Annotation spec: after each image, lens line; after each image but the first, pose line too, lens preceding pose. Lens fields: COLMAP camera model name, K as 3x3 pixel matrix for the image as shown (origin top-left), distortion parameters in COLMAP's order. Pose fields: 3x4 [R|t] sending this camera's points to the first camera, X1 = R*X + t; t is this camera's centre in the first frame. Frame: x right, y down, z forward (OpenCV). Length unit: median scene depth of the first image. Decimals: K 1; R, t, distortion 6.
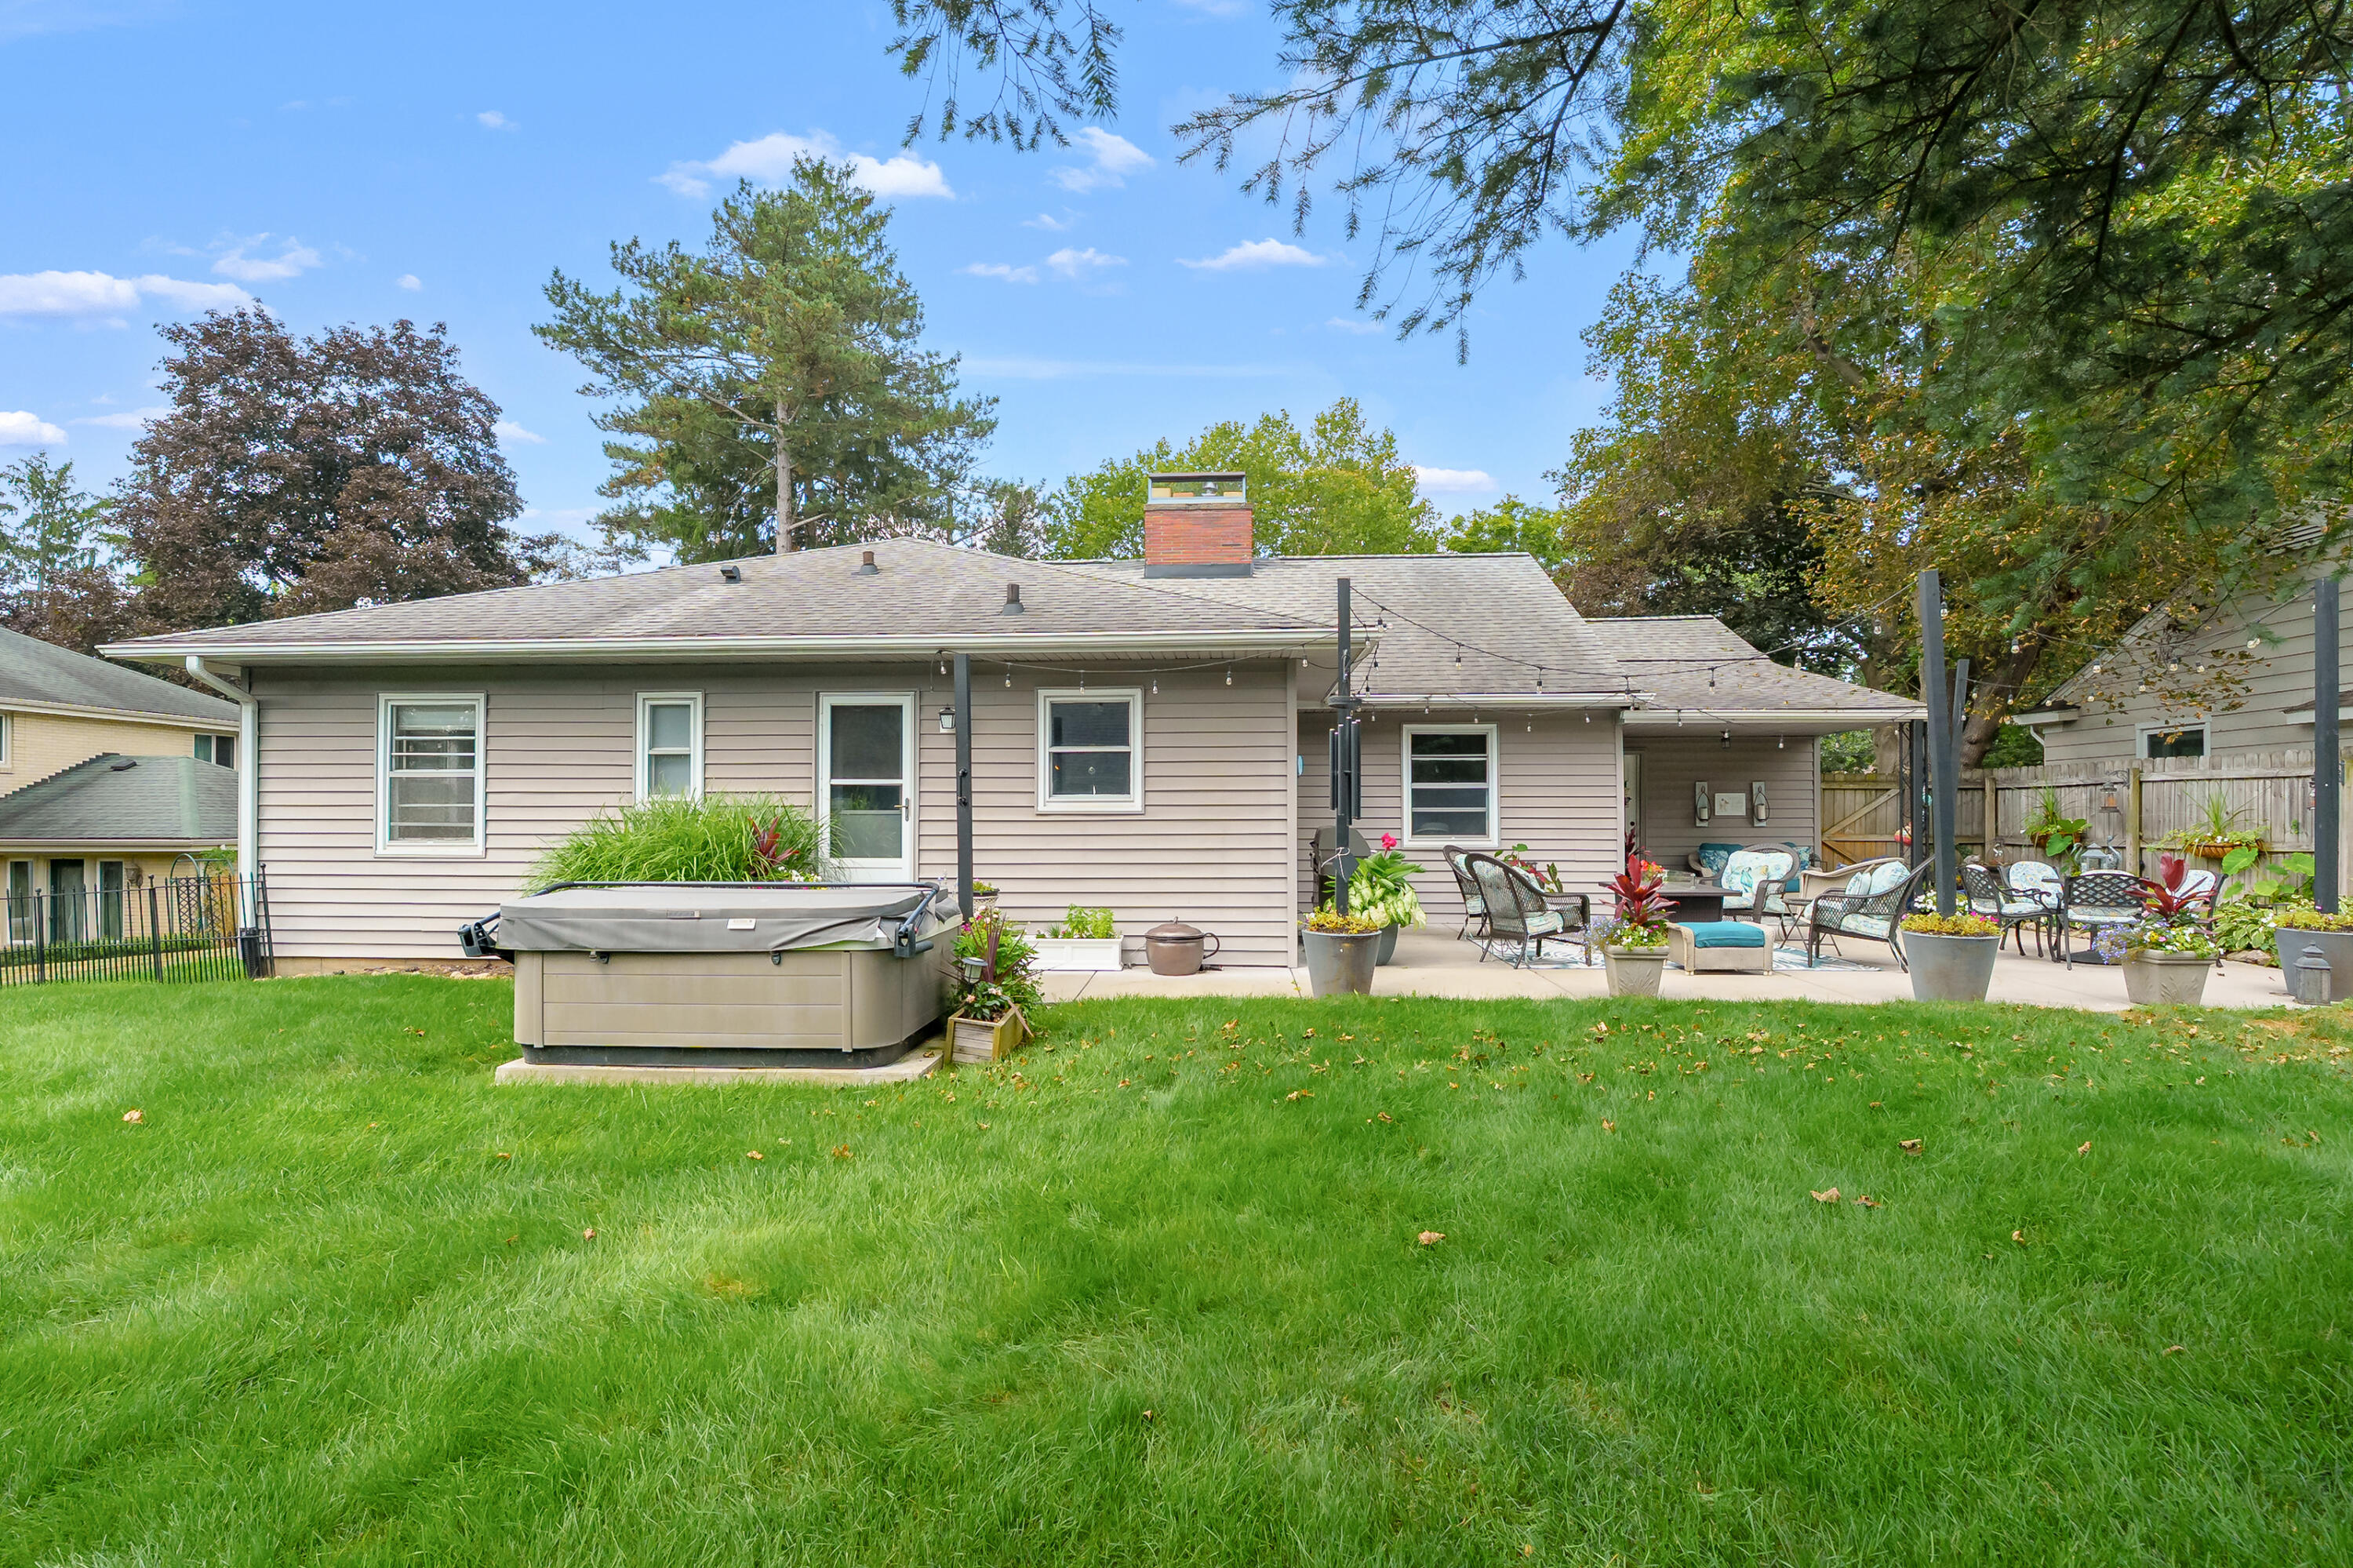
lens RADIAL K [[1121.9, 0, 1164.3], [0, 1121.9, 803.7], [0, 0, 1]] dist [-0.008315, 0.000738]
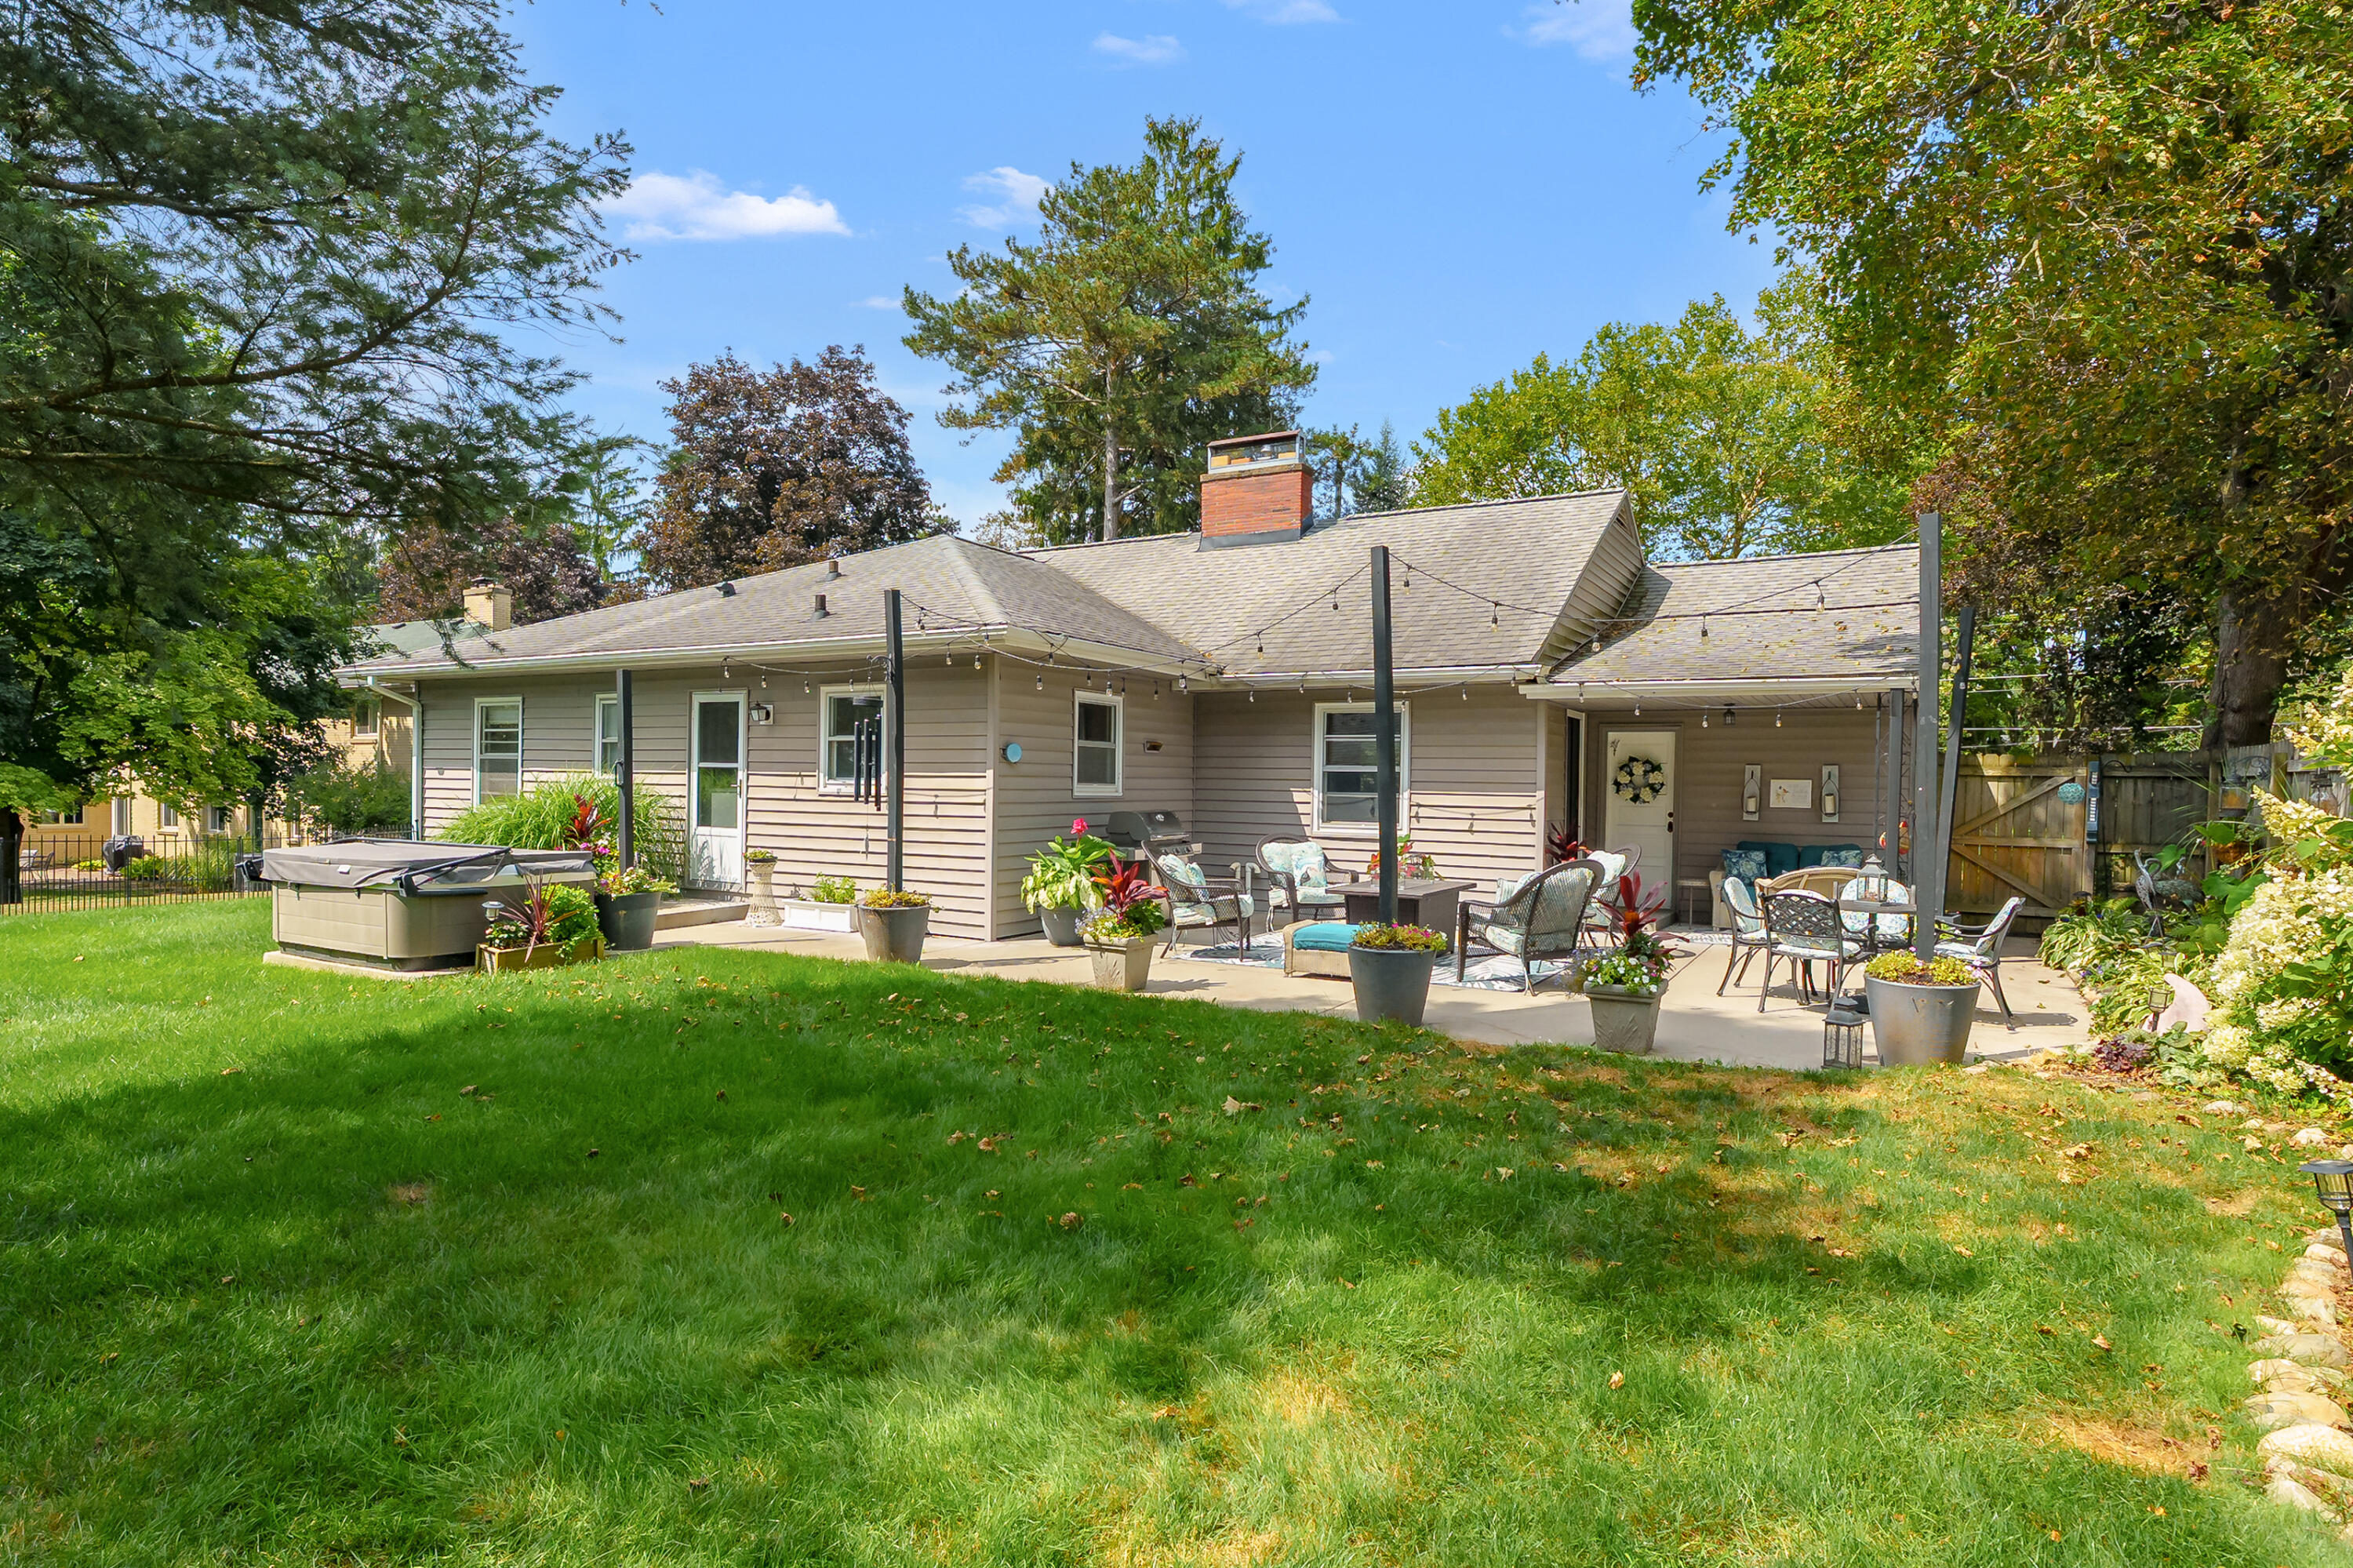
lens RADIAL K [[1257.2, 0, 1178.0], [0, 1257.2, 811.3], [0, 0, 1]] dist [-0.005277, -0.002164]
pose [[0.891413, 0.024299, -0.452540, 0.631817], [-0.009133, 0.999322, 0.035670, -0.017892], [0.453100, -0.027663, 0.891030, 0.008676]]
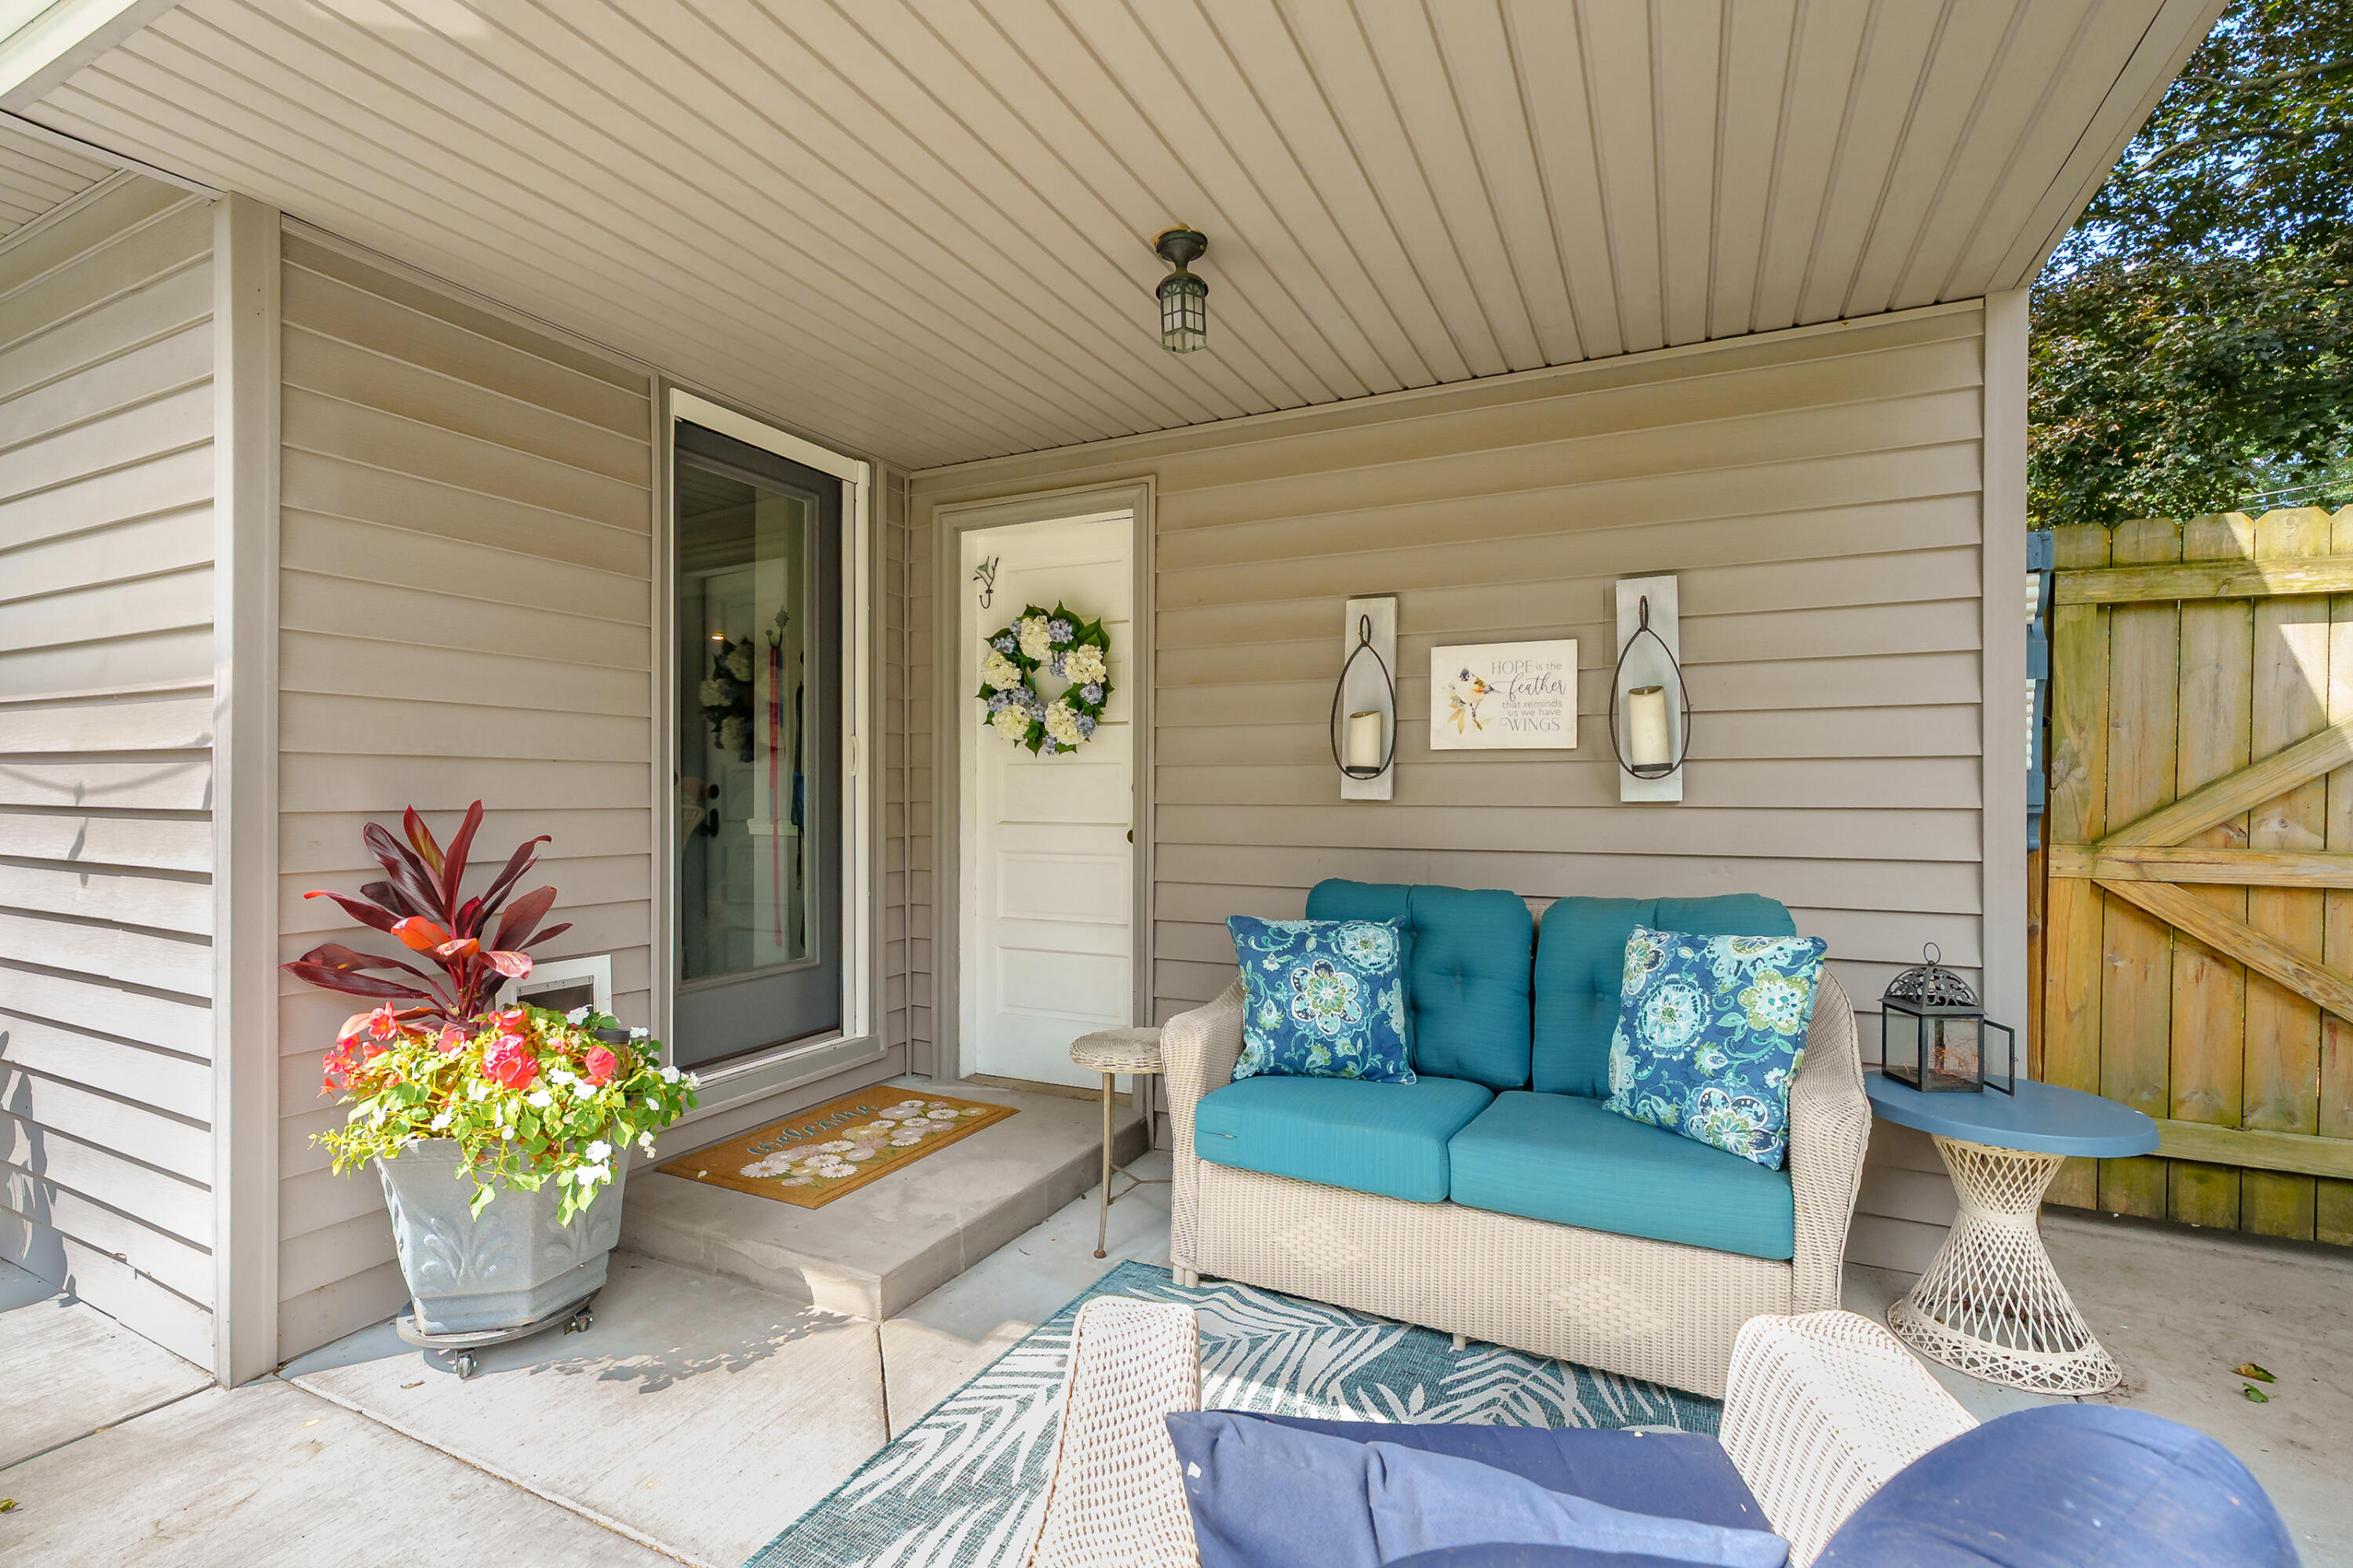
lens RADIAL K [[1069.3, 0, 1163.0], [0, 1069.3, 796.8], [0, 0, 1]] dist [-0.003829, 0.001651]
pose [[0.923495, 0.005076, -0.383577, 0.634603], [0.004129, 0.999723, 0.023171, 0.017530], [0.383588, -0.022982, 0.923218, 0.957524]]
